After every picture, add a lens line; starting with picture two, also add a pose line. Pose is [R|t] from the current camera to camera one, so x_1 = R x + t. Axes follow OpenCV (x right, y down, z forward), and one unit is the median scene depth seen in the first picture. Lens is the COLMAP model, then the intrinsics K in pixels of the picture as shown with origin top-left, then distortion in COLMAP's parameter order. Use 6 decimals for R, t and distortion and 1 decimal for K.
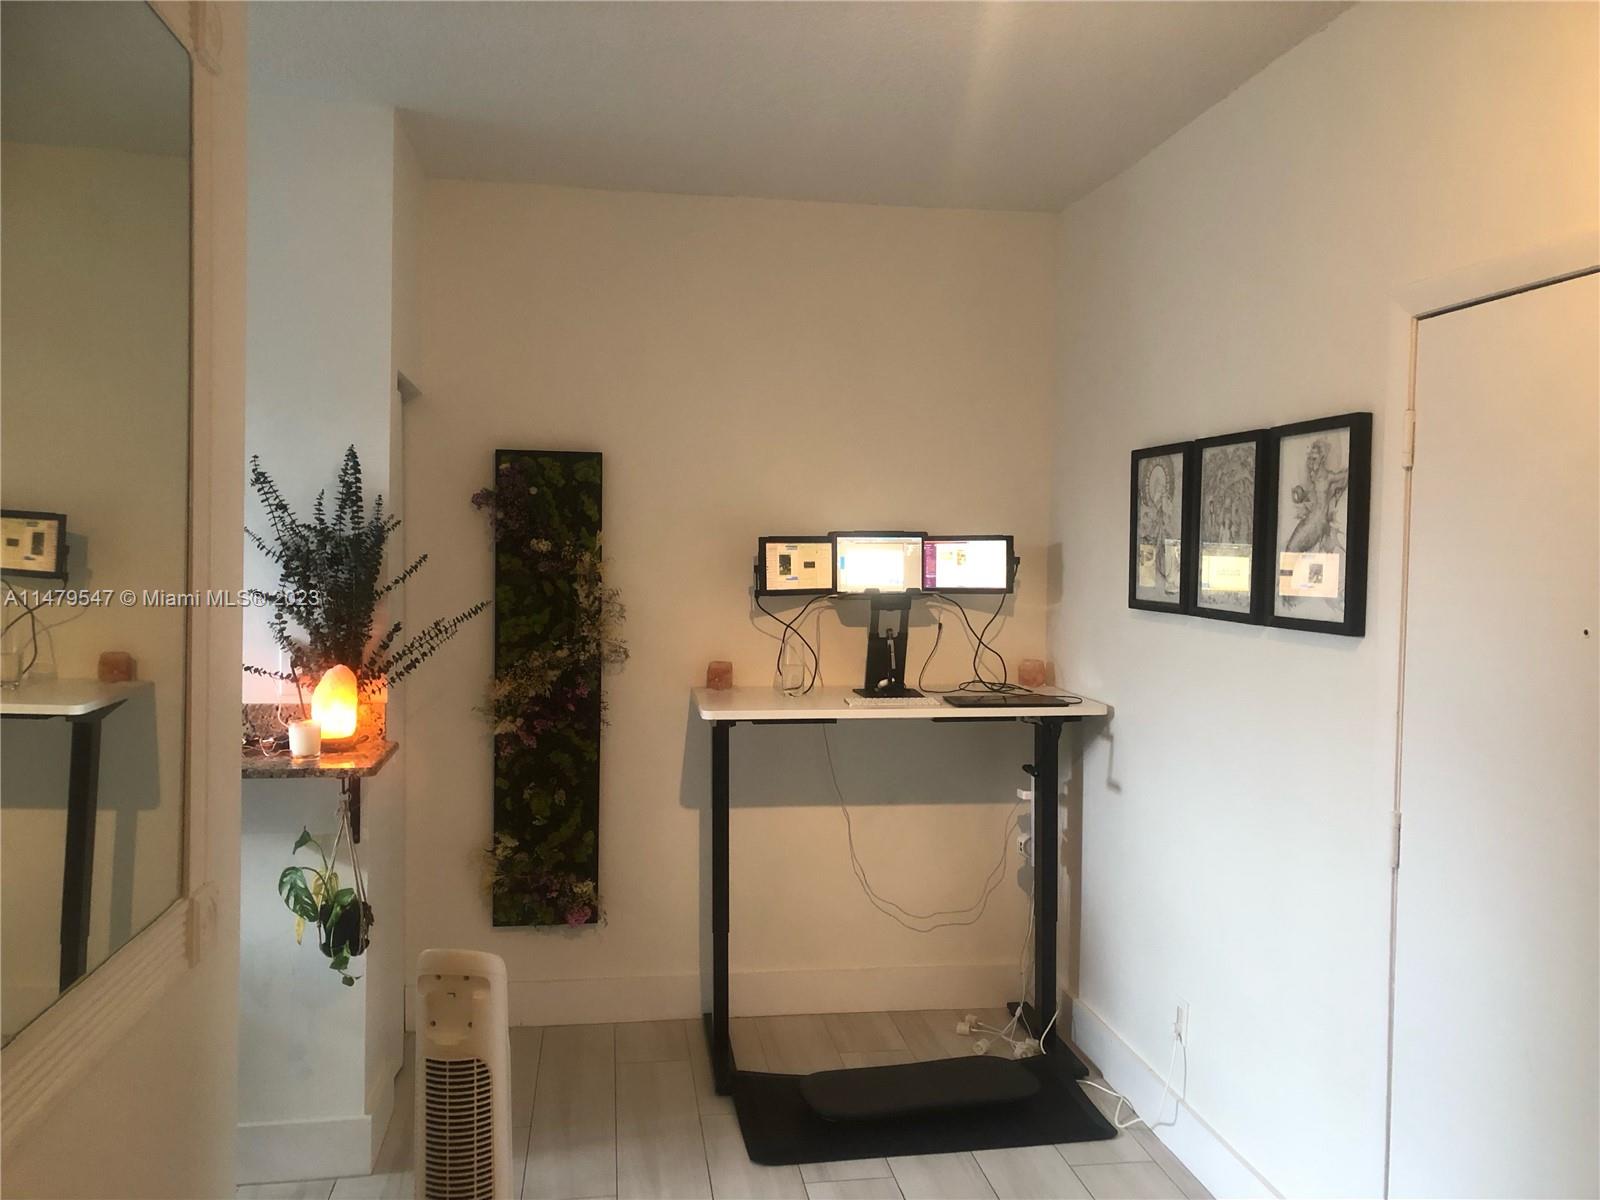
lens RADIAL K [[1307.3, 0, 800.0], [0, 1307.3, 600.0], [0, 0, 1]] dist [-0.000319, 0.002349]
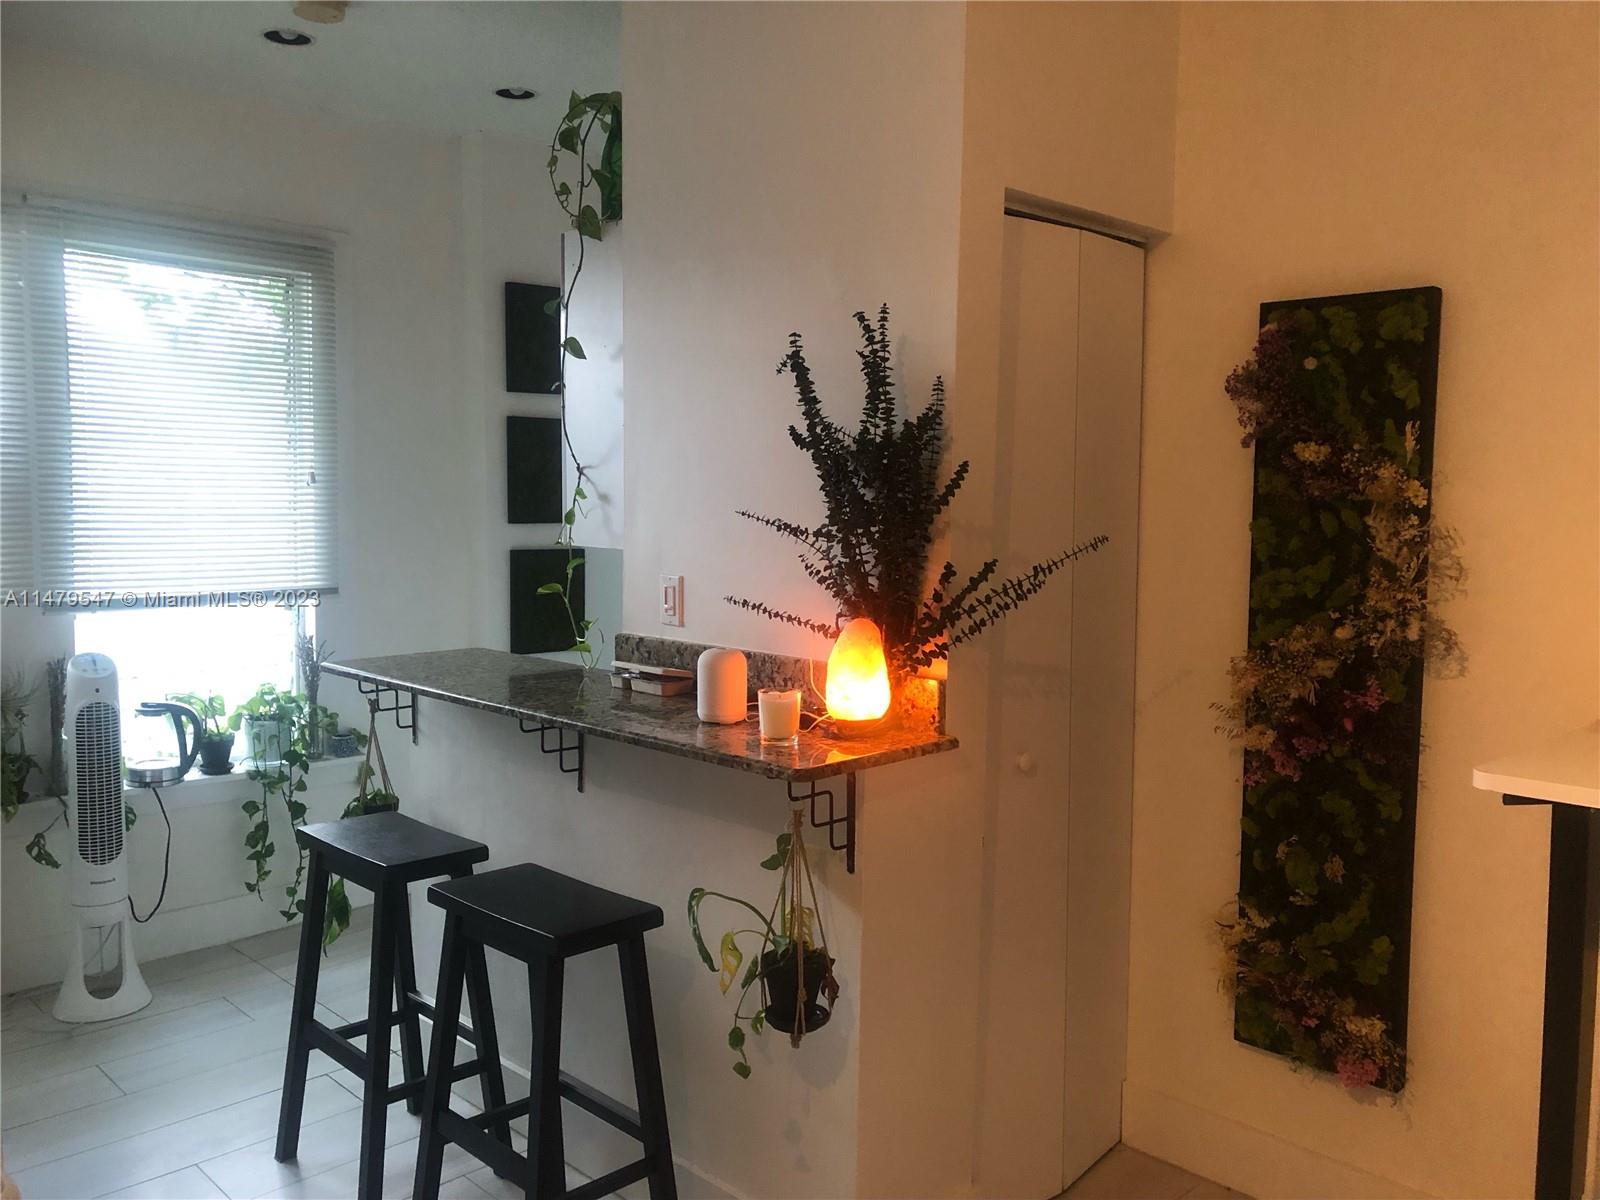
lens RADIAL K [[1307.3, 0, 800.0], [0, 1307.3, 600.0], [0, 0, 1]] dist [-0.000319, 0.002349]
pose [[0.568763, 0.063145, -0.820074, 0.167153], [-0.032361, 0.997995, 0.054401, 0.001156], [0.821865, -0.004403, 0.569666, 0.452739]]
